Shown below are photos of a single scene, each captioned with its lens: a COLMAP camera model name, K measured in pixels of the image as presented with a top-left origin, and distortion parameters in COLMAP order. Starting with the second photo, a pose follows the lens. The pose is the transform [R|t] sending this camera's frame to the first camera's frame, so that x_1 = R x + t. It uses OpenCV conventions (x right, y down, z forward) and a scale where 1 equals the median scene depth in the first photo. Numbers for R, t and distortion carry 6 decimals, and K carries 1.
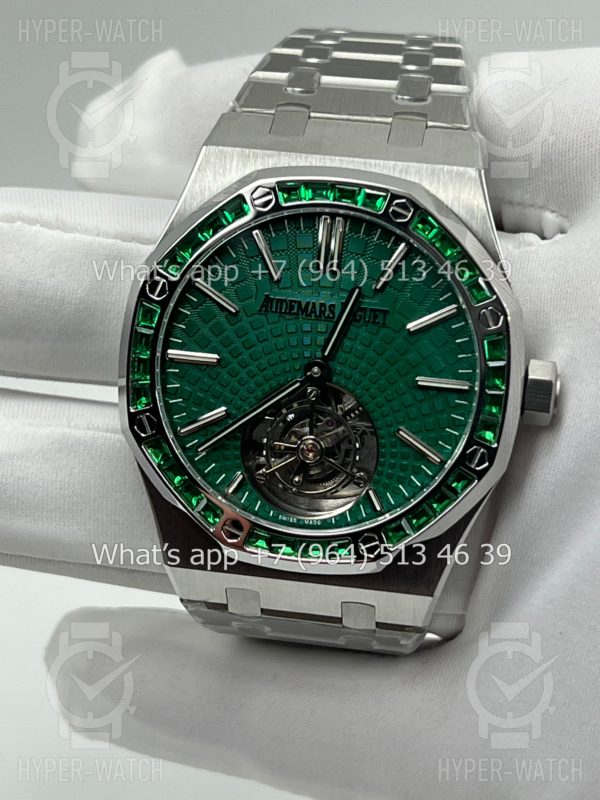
lens RADIAL K [[1785.7, 0, 300.0], [0, 1785.7, 400.0], [0, 0, 1]] dist [-0.044182, 0.028551]
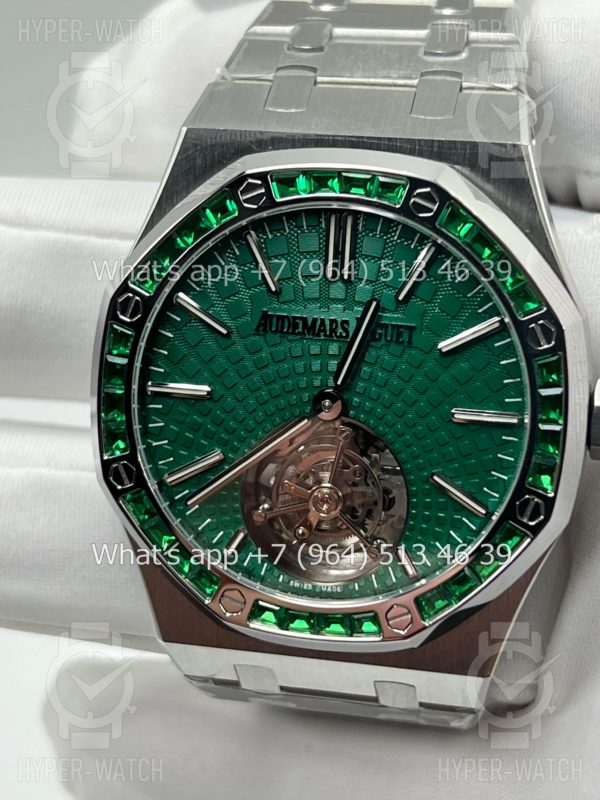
lens RADIAL K [[1813.2, 0, 300.0], [0, 1813.2, 400.0], [0, 0, 1]] dist [0.089935, -0.108095]
pose [[0.996371, -0.029993, -0.079663, 0.061559], [0.033689, 0.998398, 0.045468, -0.055510], [0.078172, -0.047987, 0.995784, 0.183727]]
